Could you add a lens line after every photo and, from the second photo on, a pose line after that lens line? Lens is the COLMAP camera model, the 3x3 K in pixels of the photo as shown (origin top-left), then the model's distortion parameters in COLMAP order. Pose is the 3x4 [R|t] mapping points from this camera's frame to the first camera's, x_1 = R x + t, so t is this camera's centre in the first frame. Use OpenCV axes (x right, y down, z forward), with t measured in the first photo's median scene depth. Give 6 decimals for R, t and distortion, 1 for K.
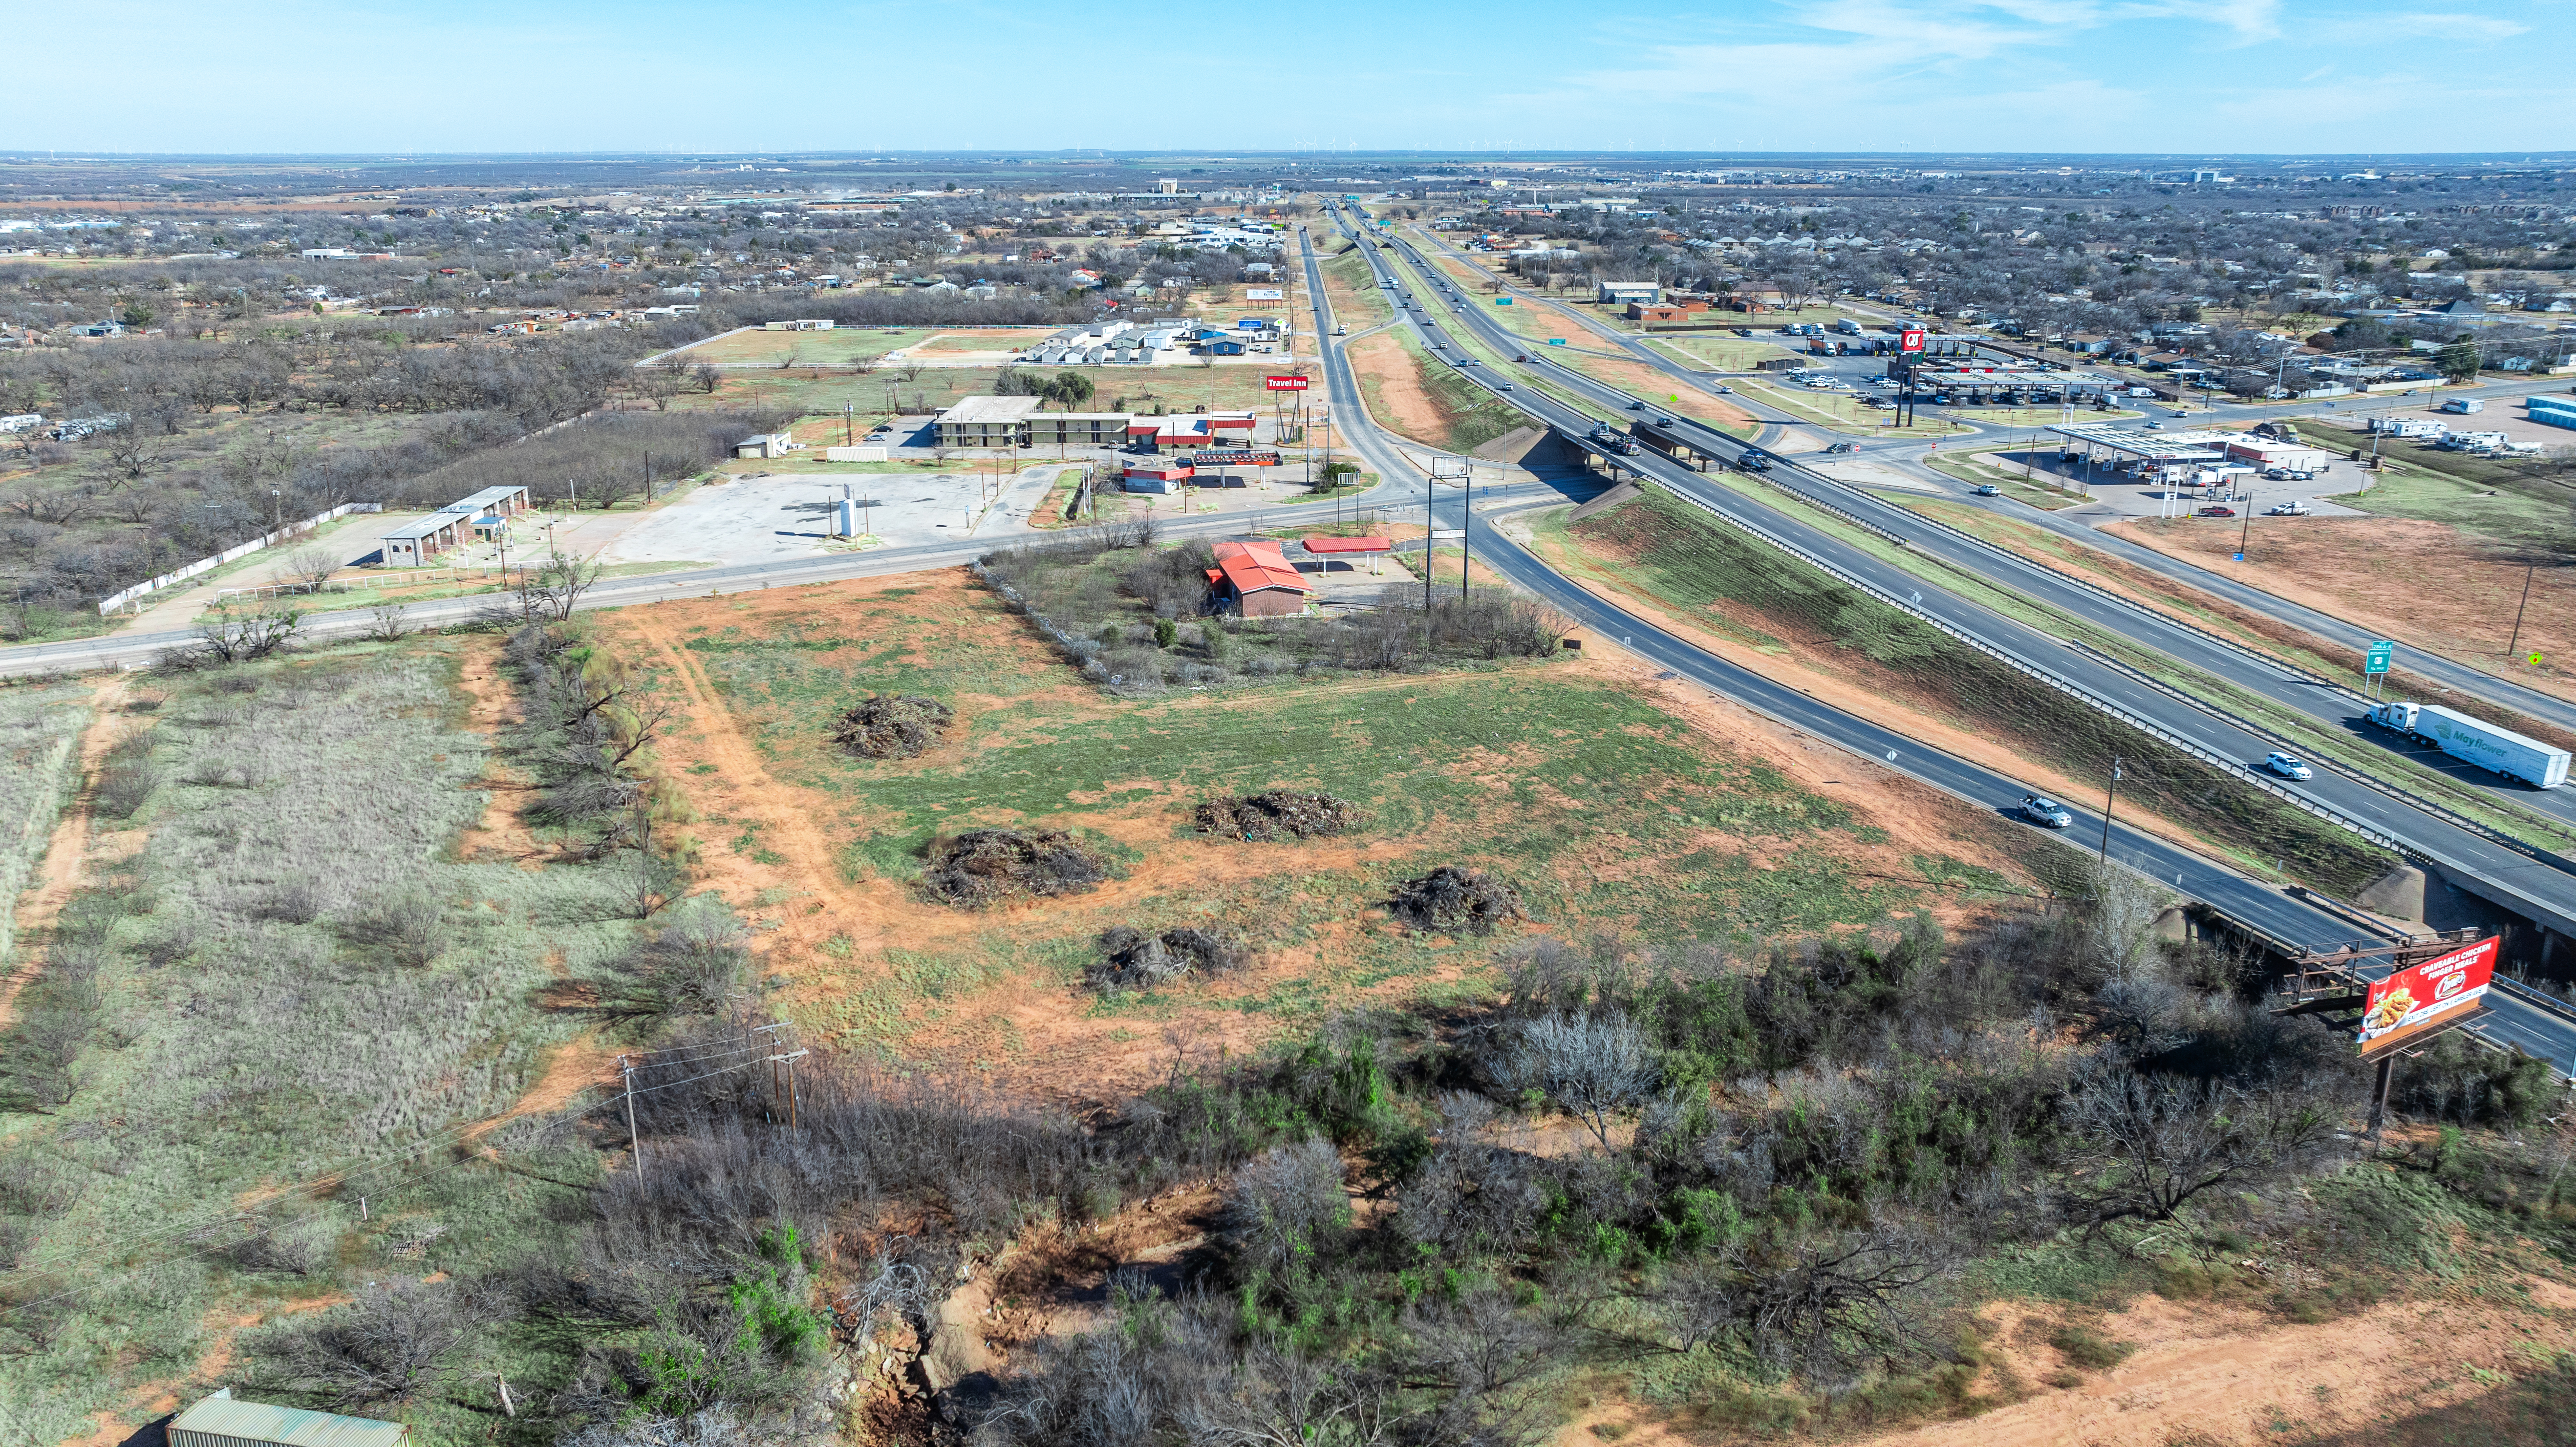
lens RADIAL K [[1834.6, 0, 1302.1], [0, 1834.6, 721.5], [0, 0, 1]] dist [-0.015764, 0.007273]
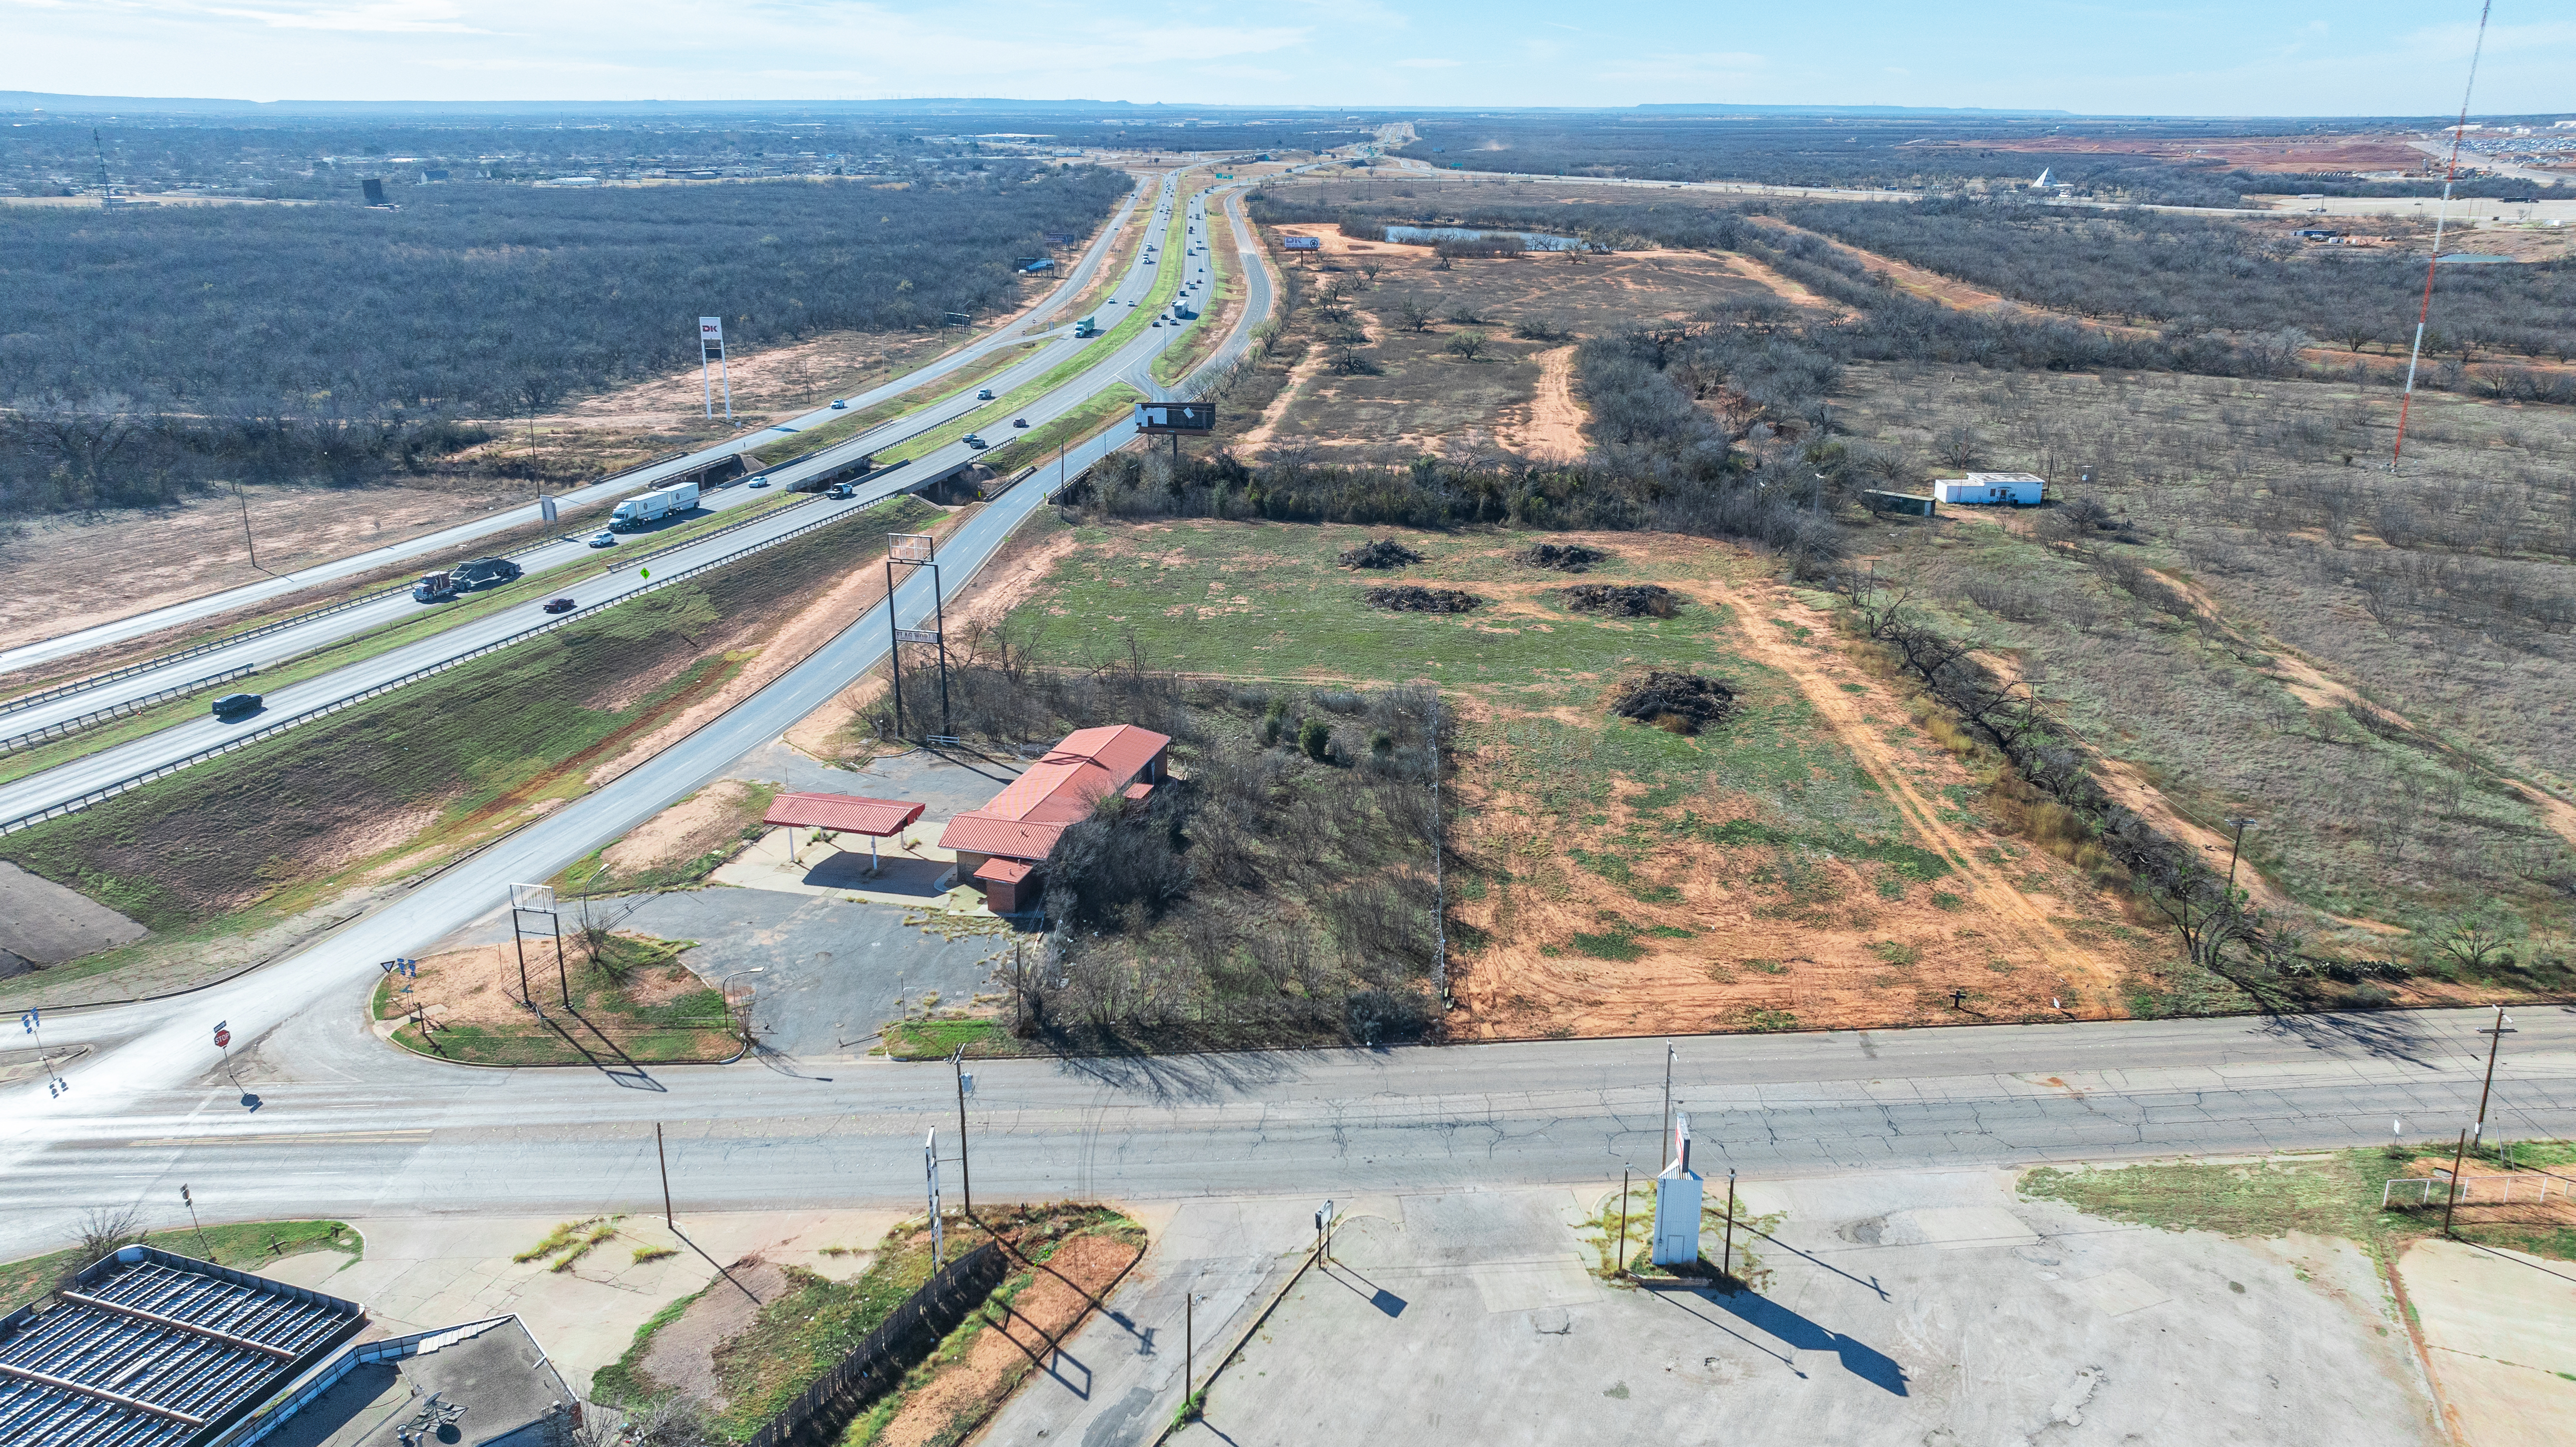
lens RADIAL K [[1834.7, 0, 1302.1], [0, 1834.7, 721.5], [0, 0, 1]] dist [-0.015764, 0.007273]
pose [[-0.893674, -0.144719, 0.424739, -0.450489], [0.130081, 0.822361, 0.553896, -0.548555], [-0.429448, 0.550253, -0.716098, 1.743666]]
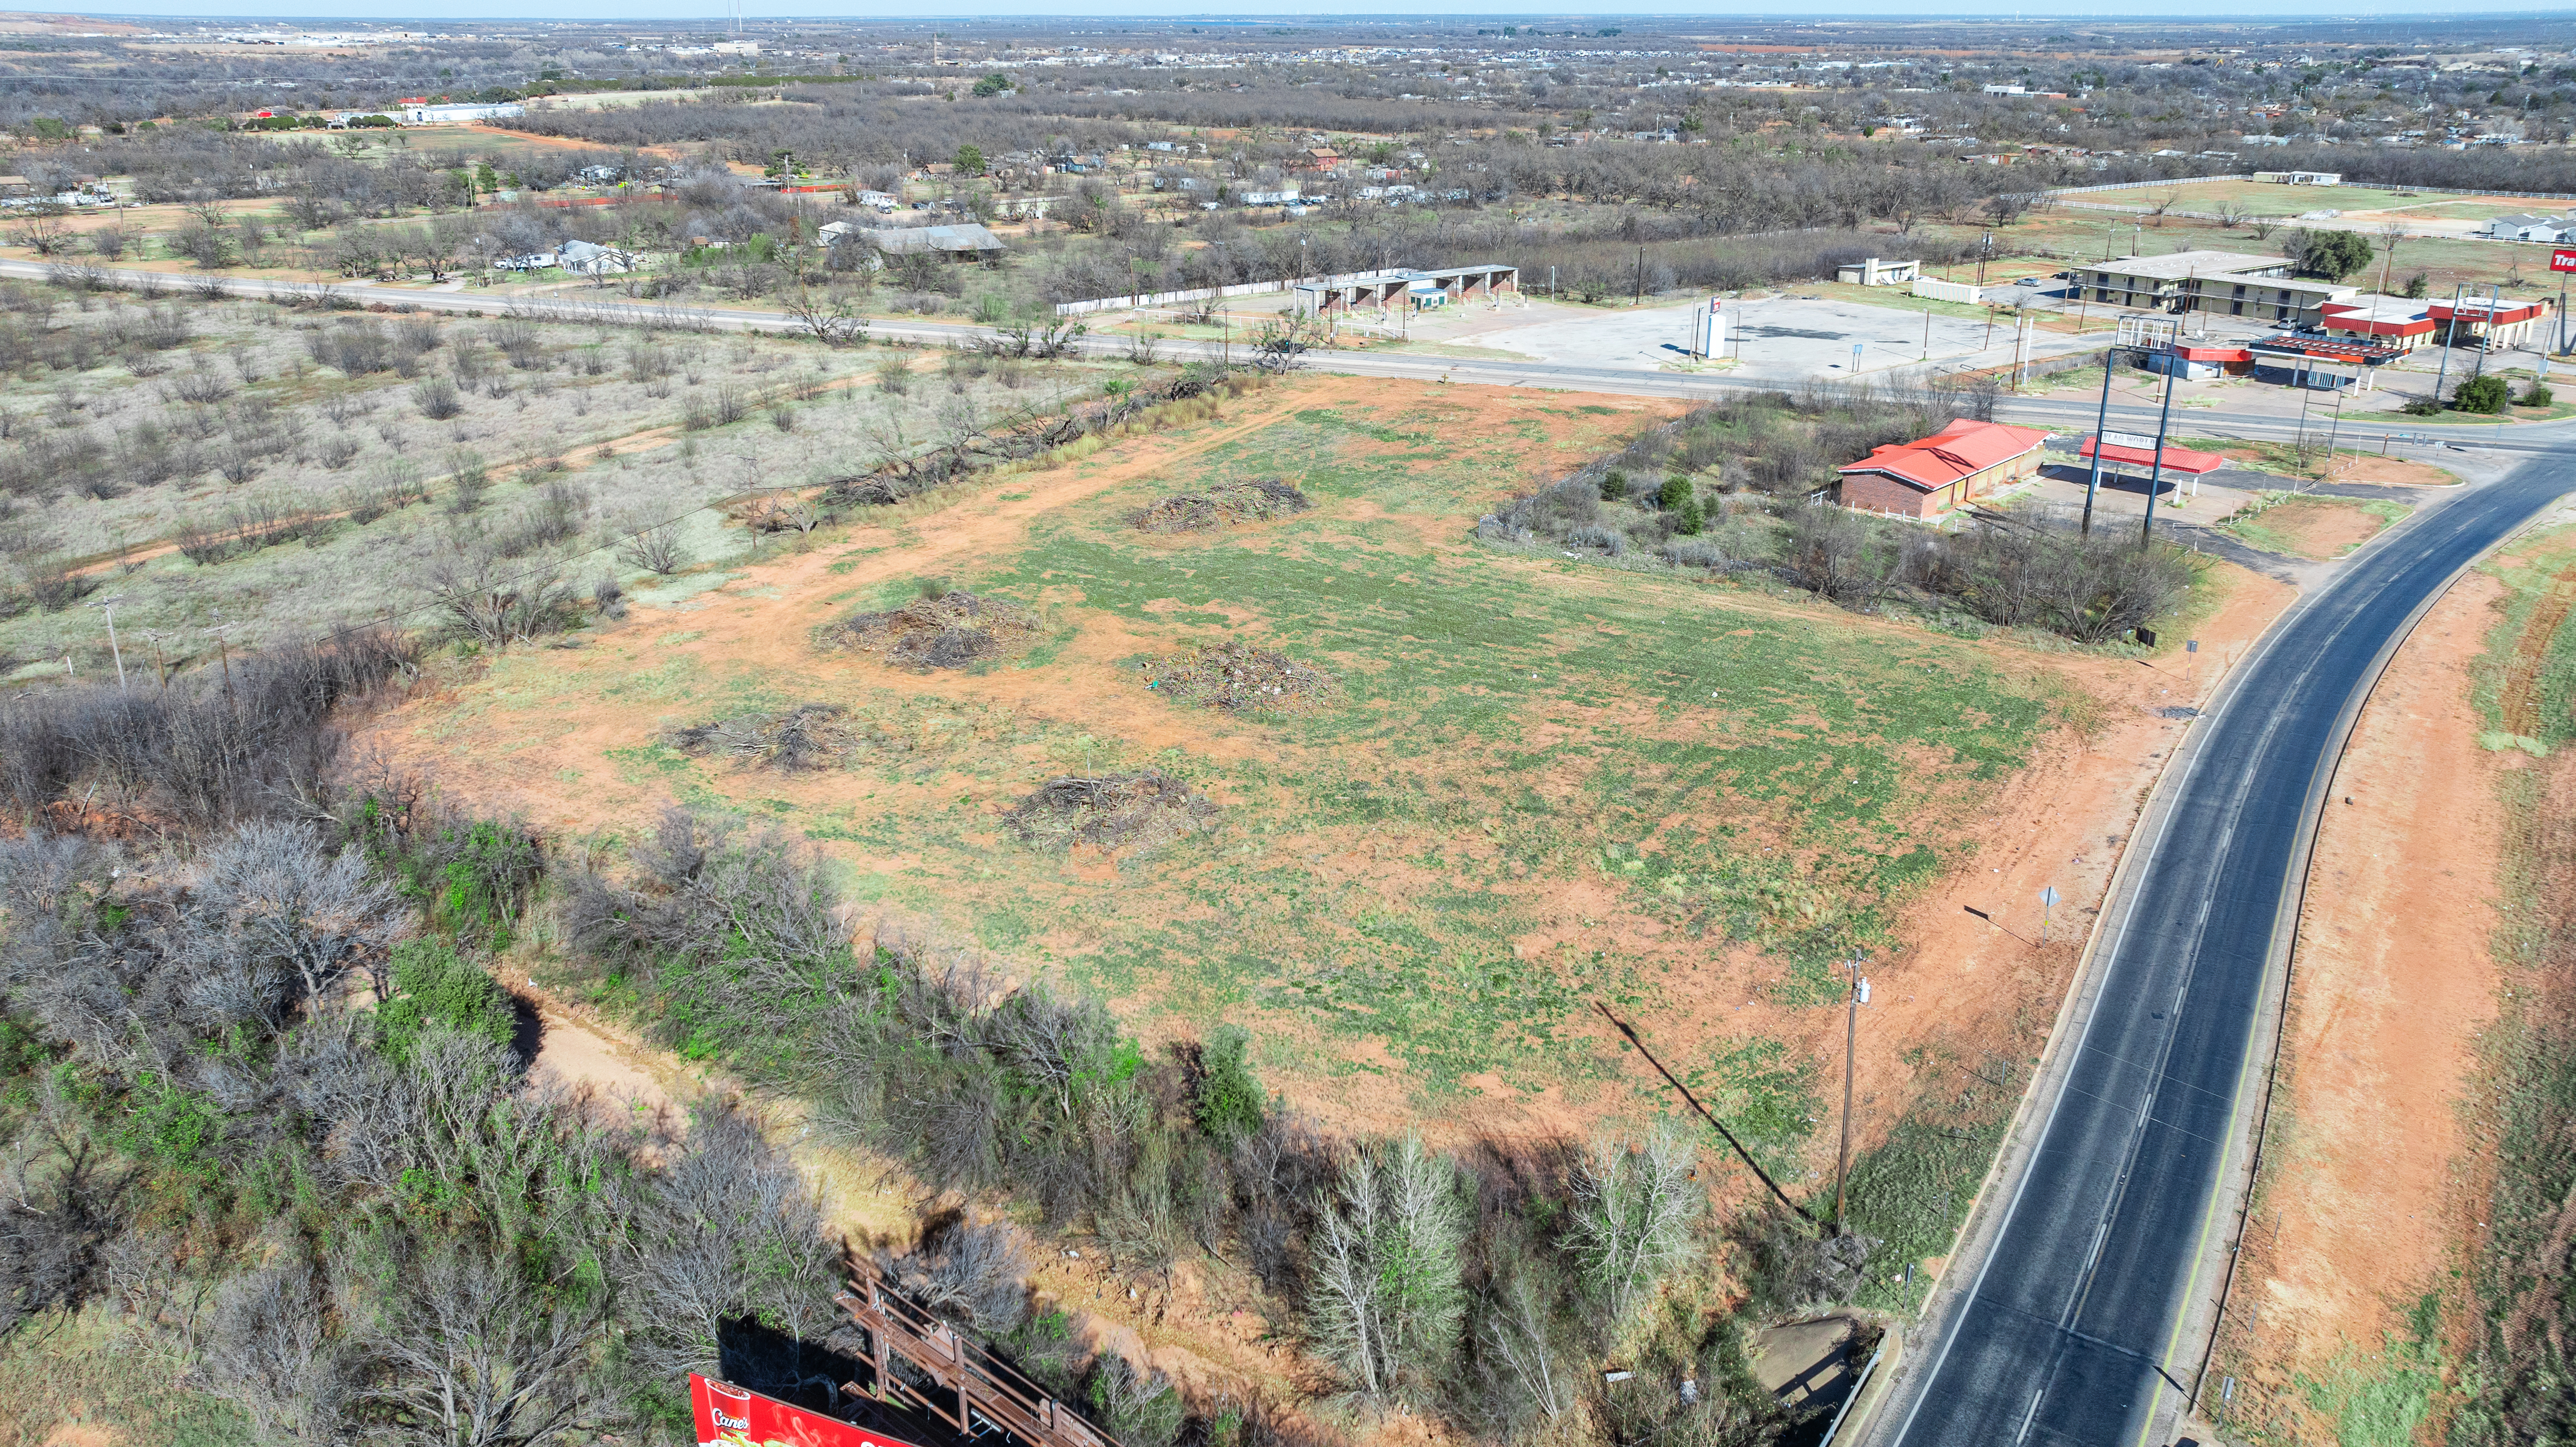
lens RADIAL K [[1896.7, 0, 1294.4], [0, 1896.7, 723.1], [0, 0, 1]] dist [-0.015528, 0.004694]
pose [[0.598002, 0.281874, -0.750294, 0.502065], [-0.238689, 0.956275, 0.169016, -0.058556], [0.765128, 0.078015, 0.639135, 0.425575]]
